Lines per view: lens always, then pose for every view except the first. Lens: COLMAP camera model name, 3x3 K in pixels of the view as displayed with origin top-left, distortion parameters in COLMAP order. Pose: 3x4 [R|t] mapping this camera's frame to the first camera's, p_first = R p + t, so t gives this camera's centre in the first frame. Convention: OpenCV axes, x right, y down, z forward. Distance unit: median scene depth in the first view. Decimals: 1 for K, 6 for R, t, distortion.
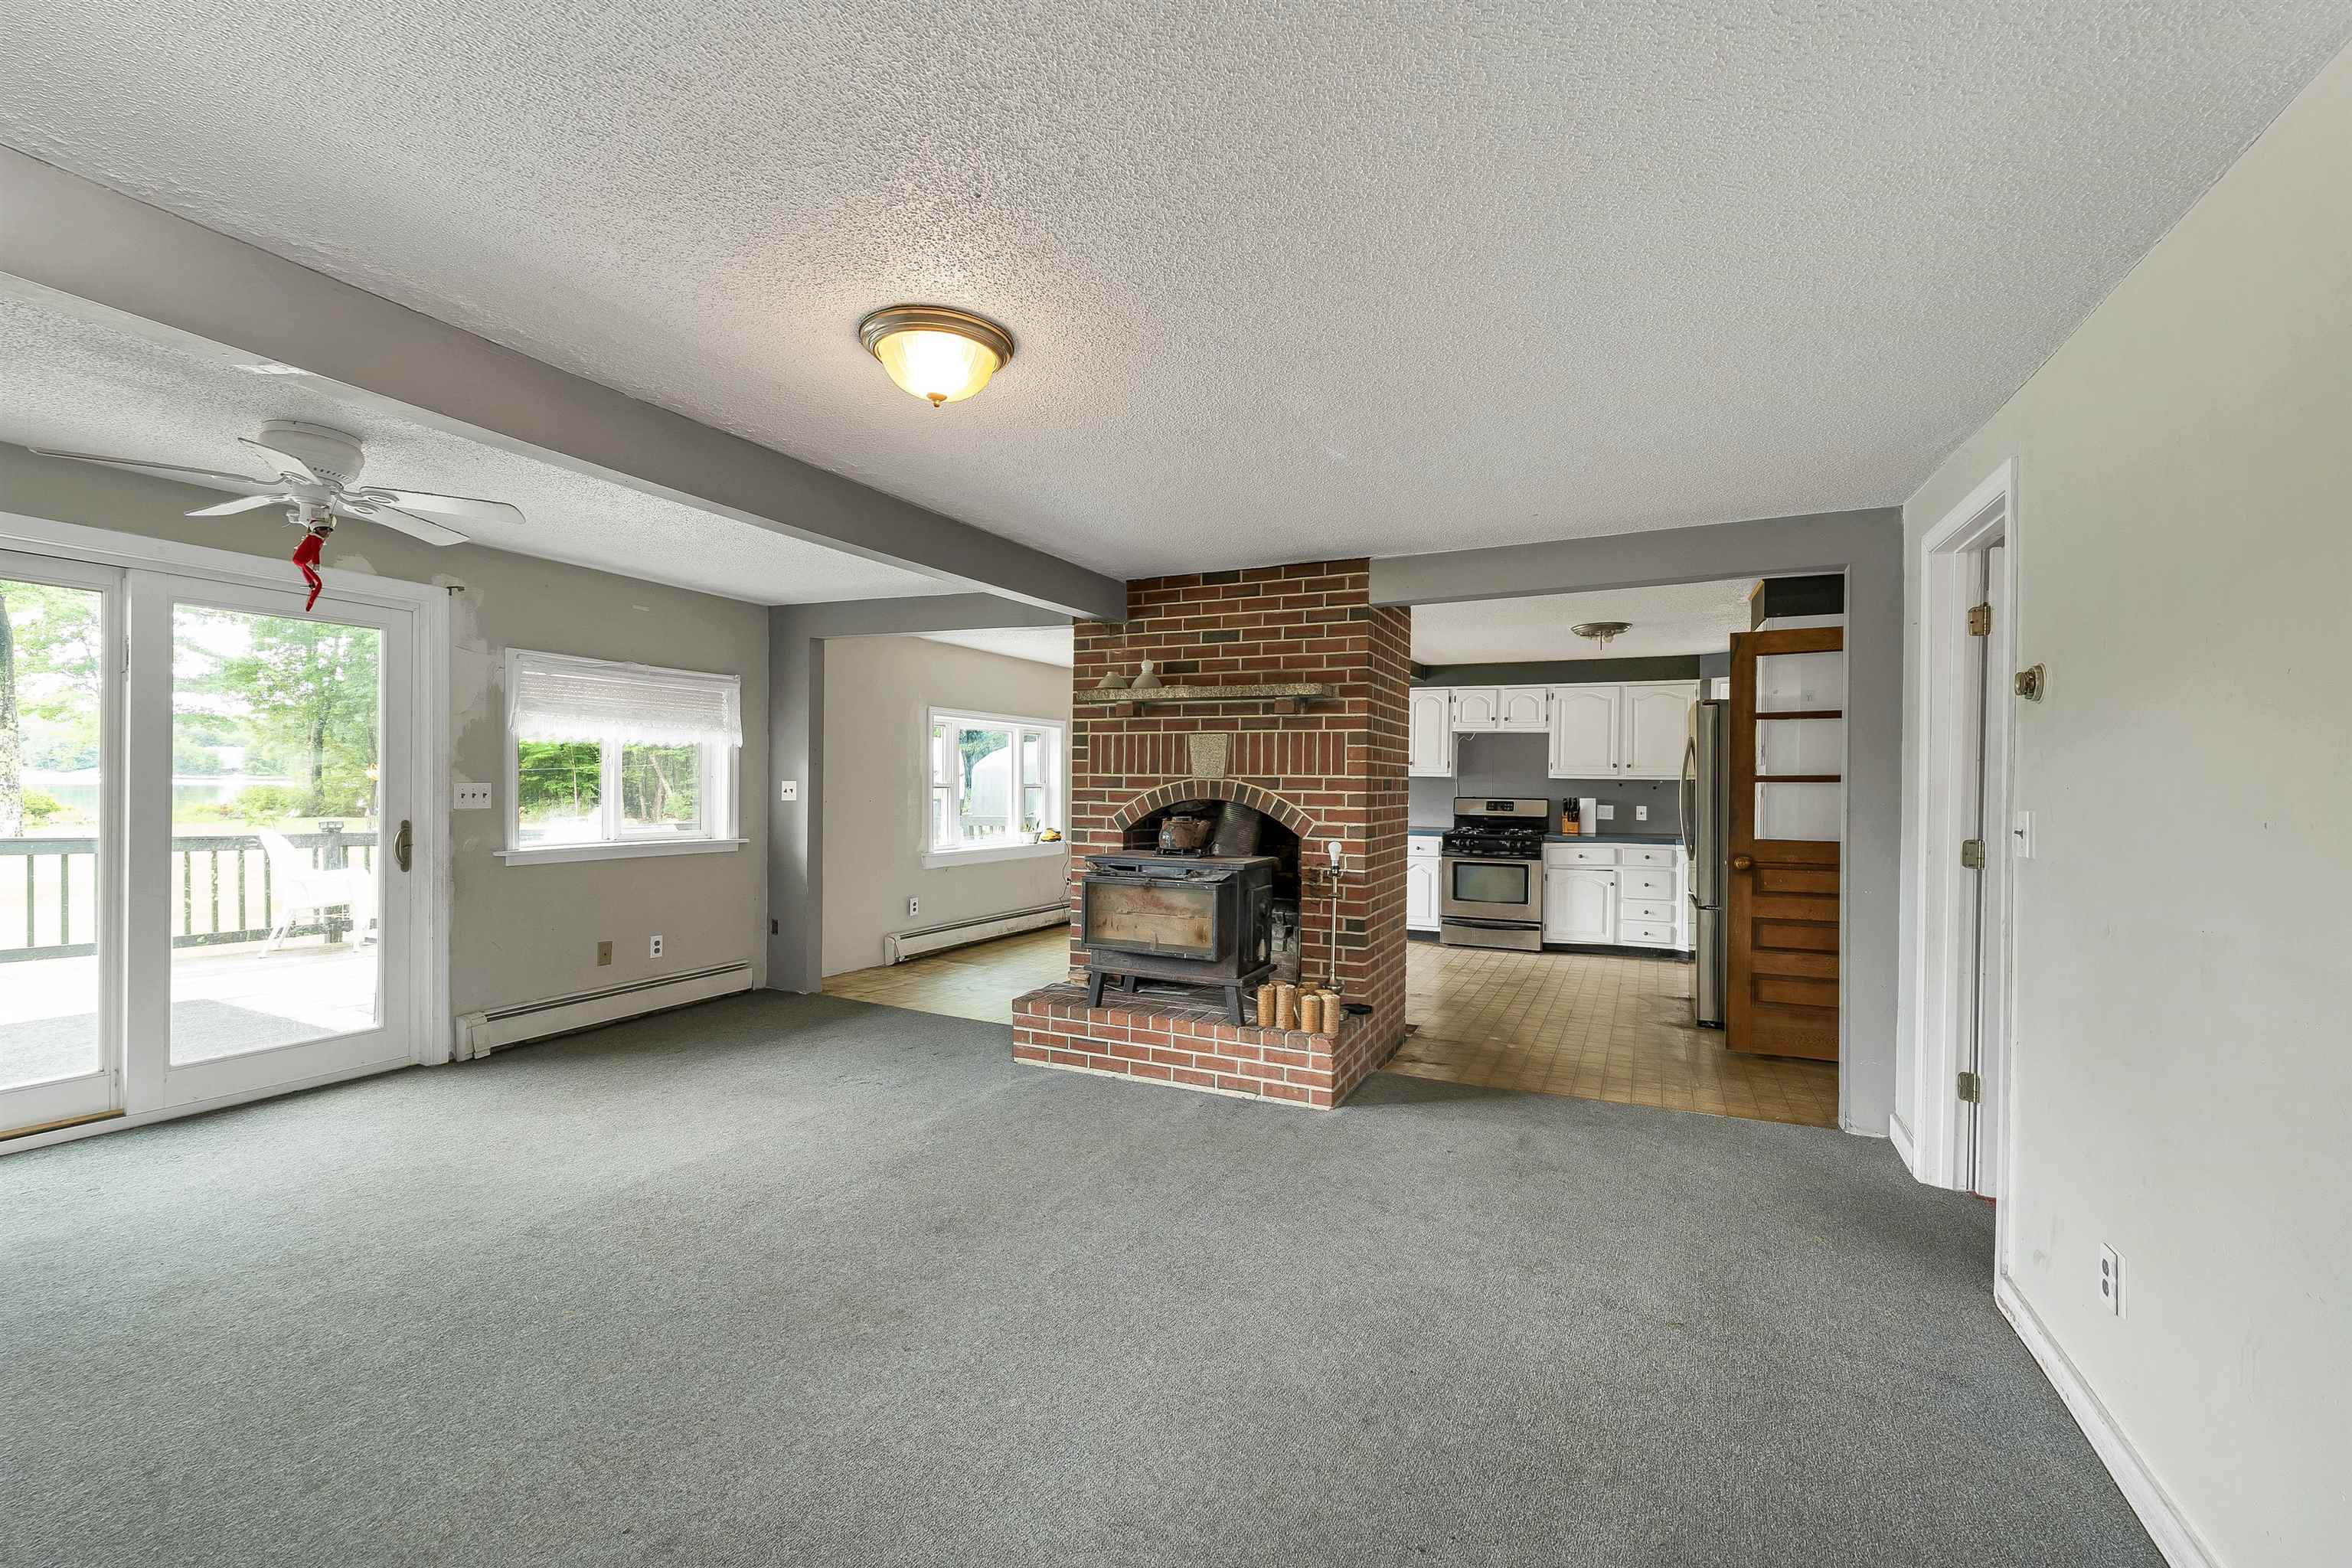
lens RADIAL K [[1012.9, 0, 1174.9], [0, 1012.9, 776.3], [0, 0, 1]] dist [-0.000863, 0.000441]
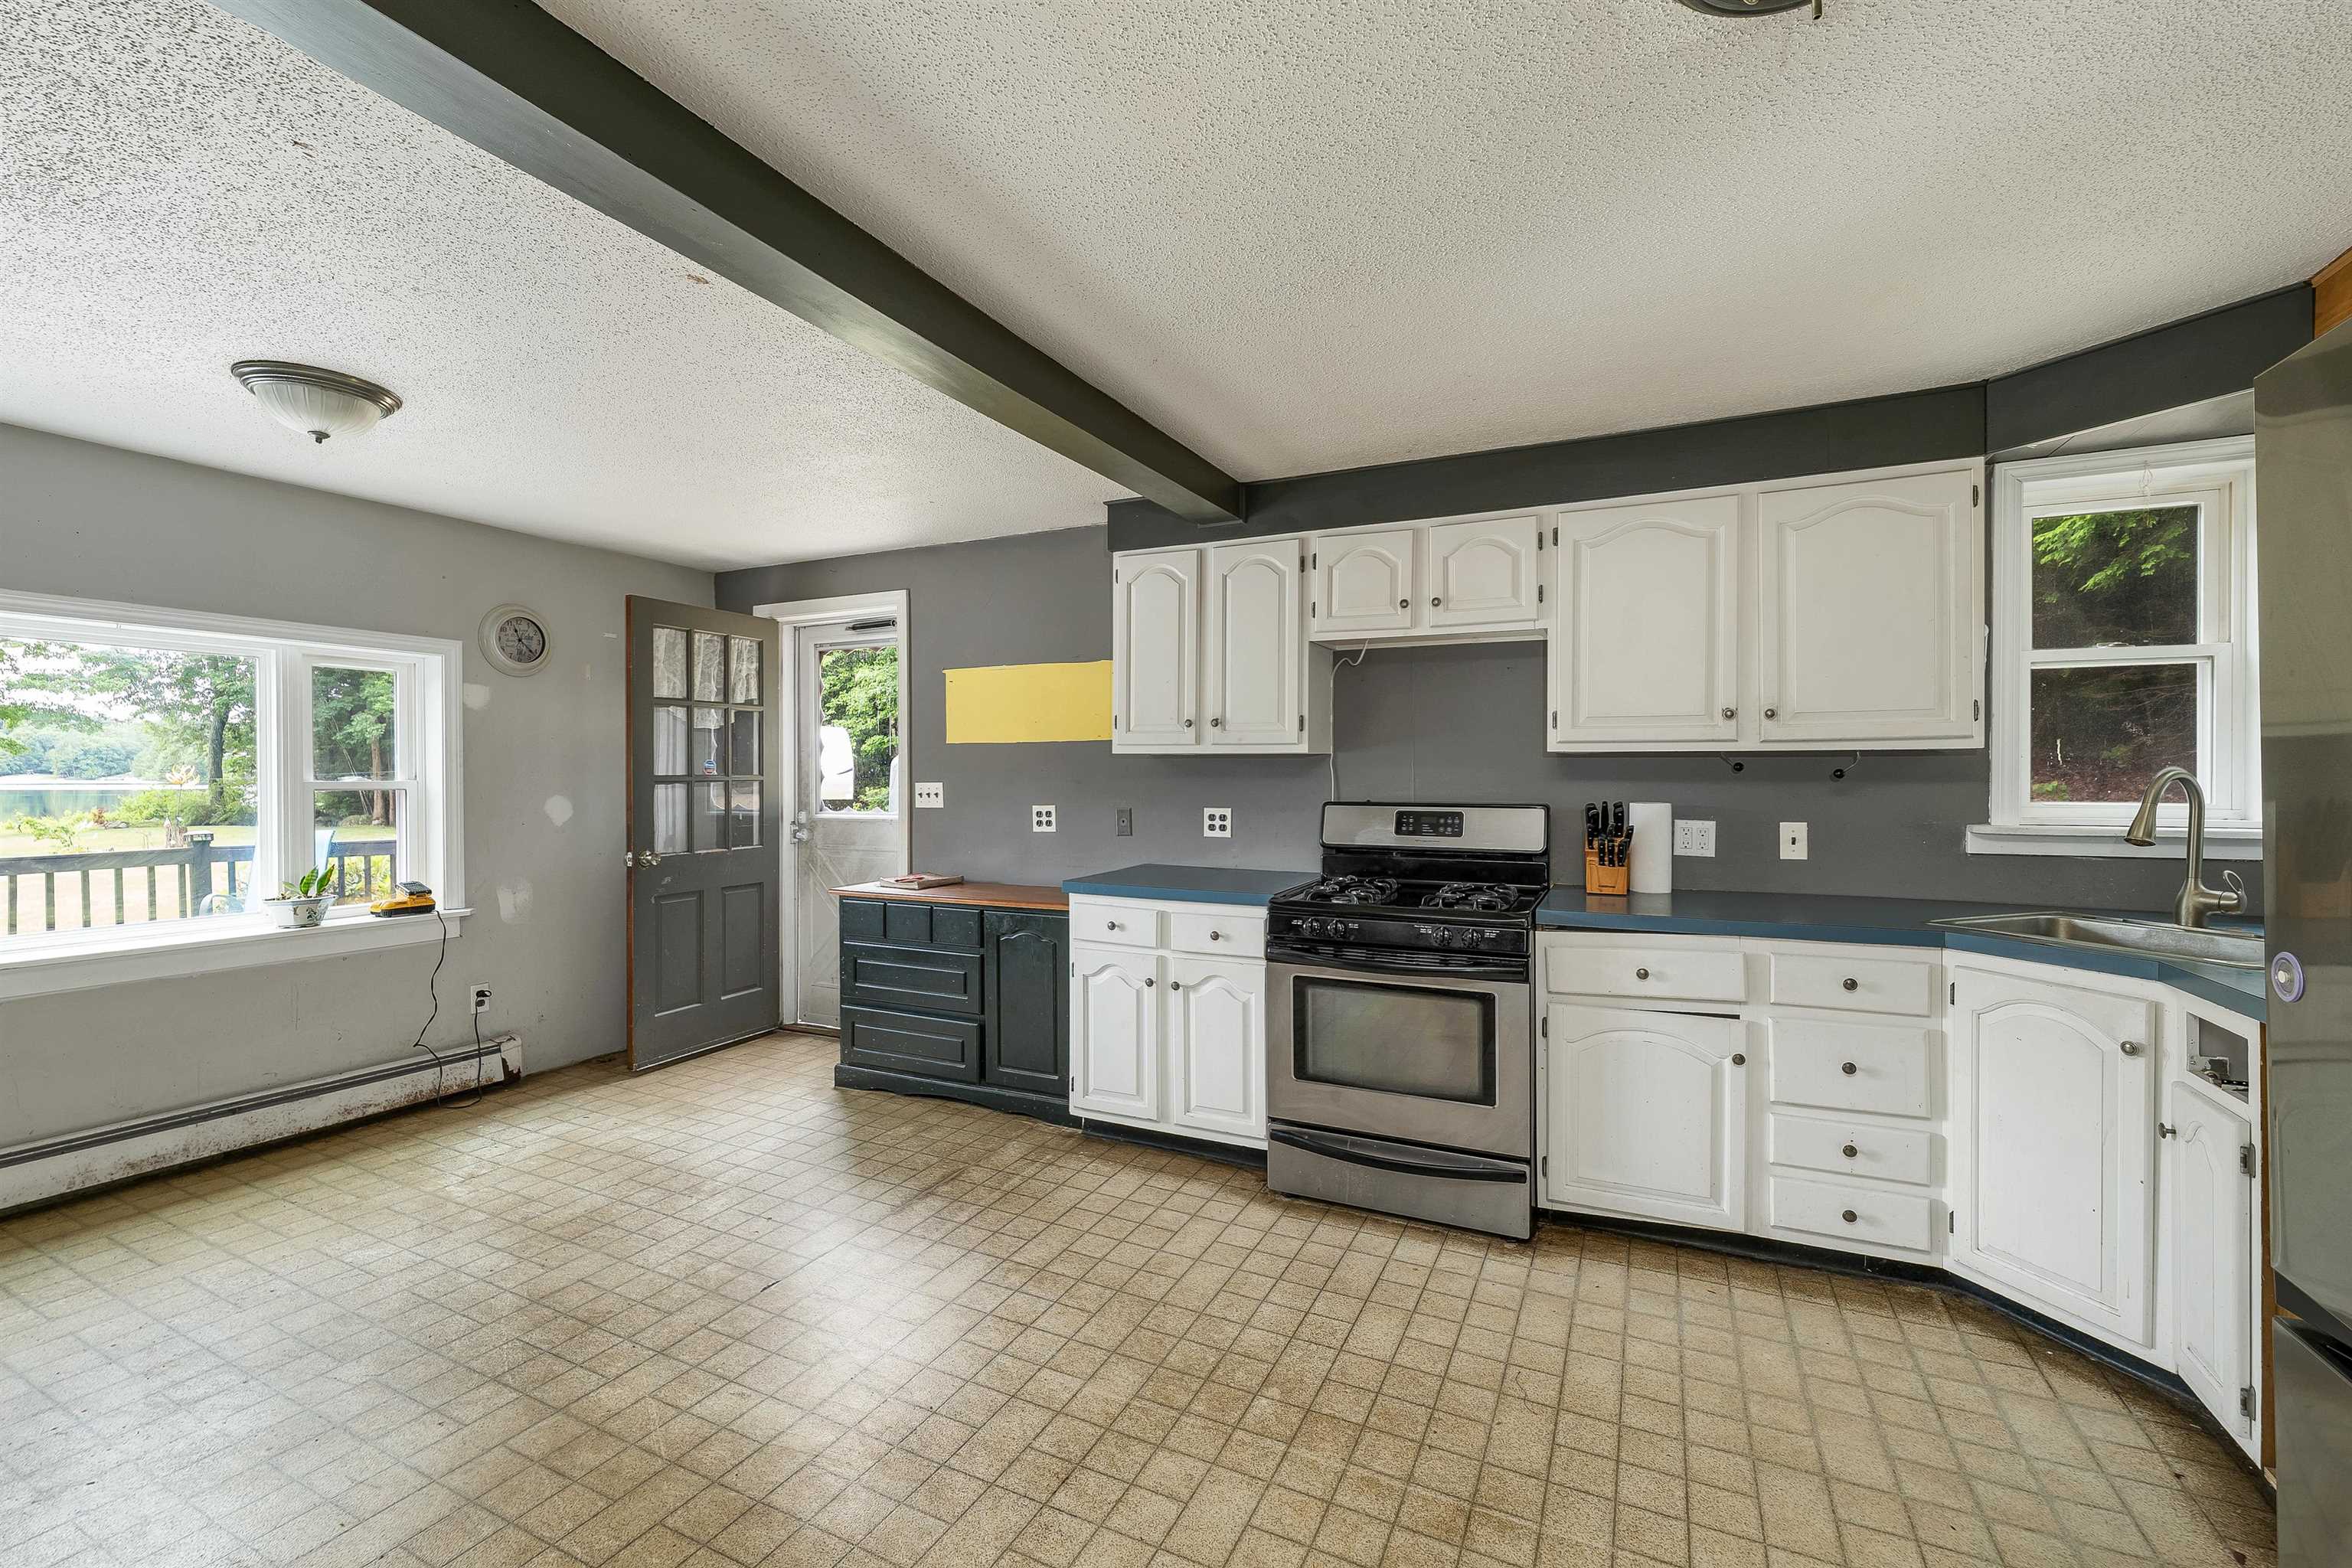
lens RADIAL K [[1012.9, 0, 1180.3], [0, 1012.9, 794.5], [0, 0, 1]] dist [-0.000863, 0.000441]
pose [[0.999859, -0.014965, 0.007555, 0.229118], [0.014834, 0.999742, 0.017175, 0.009554], [-0.007810, -0.017060, 0.999824, 0.623173]]
